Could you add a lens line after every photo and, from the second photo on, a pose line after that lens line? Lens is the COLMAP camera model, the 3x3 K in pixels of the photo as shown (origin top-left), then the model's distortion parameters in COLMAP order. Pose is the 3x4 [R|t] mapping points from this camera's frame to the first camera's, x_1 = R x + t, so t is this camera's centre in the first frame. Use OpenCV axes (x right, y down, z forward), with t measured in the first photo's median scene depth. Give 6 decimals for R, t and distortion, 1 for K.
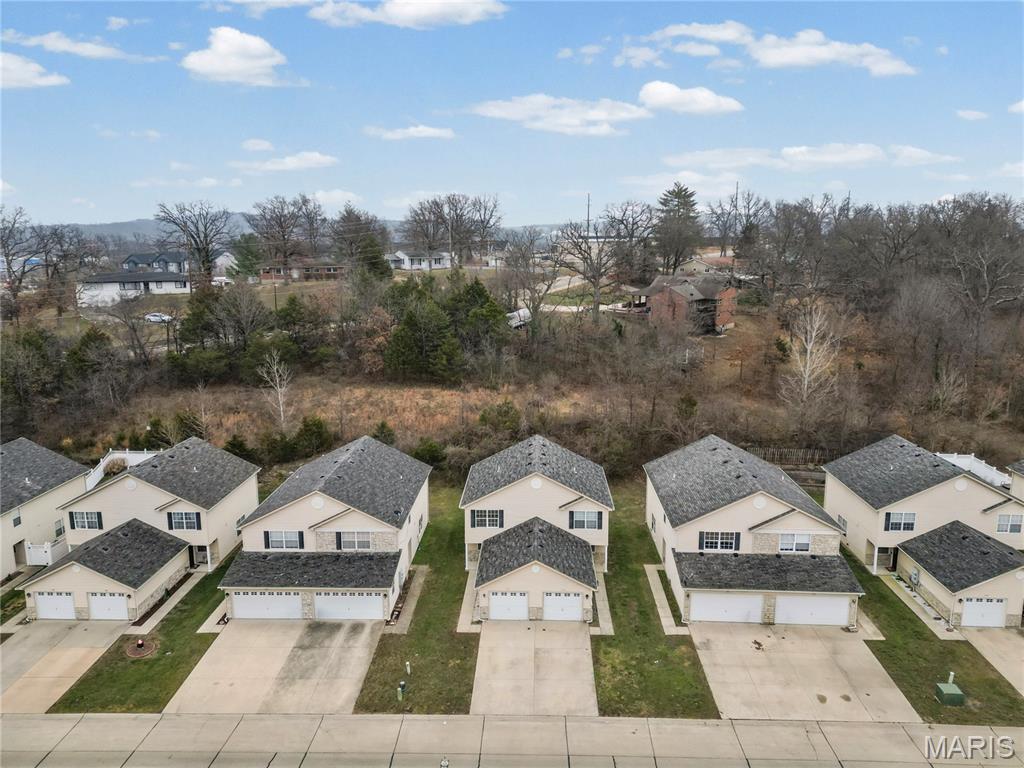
lens RADIAL K [[711.8, 0, 511.7], [0, 711.8, 370.1], [0, 0, 1]] dist [0.091780, -0.087915]
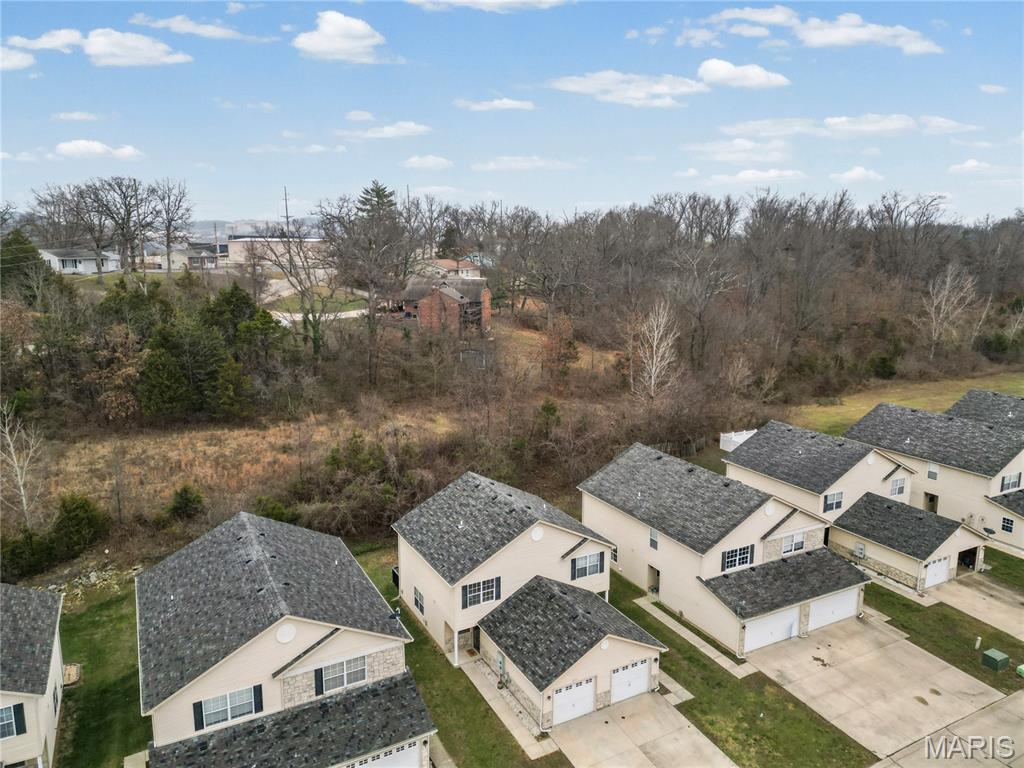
lens RADIAL K [[711.8, 0, 511.7], [0, 711.8, 370.1], [0, 0, 1]] dist [0.091780, -0.087915]
pose [[0.860978, -0.082904, 0.501840, -0.393805], [0.085680, 0.996168, 0.017572, -0.042657], [-0.501374, 0.027868, 0.864782, 0.327215]]
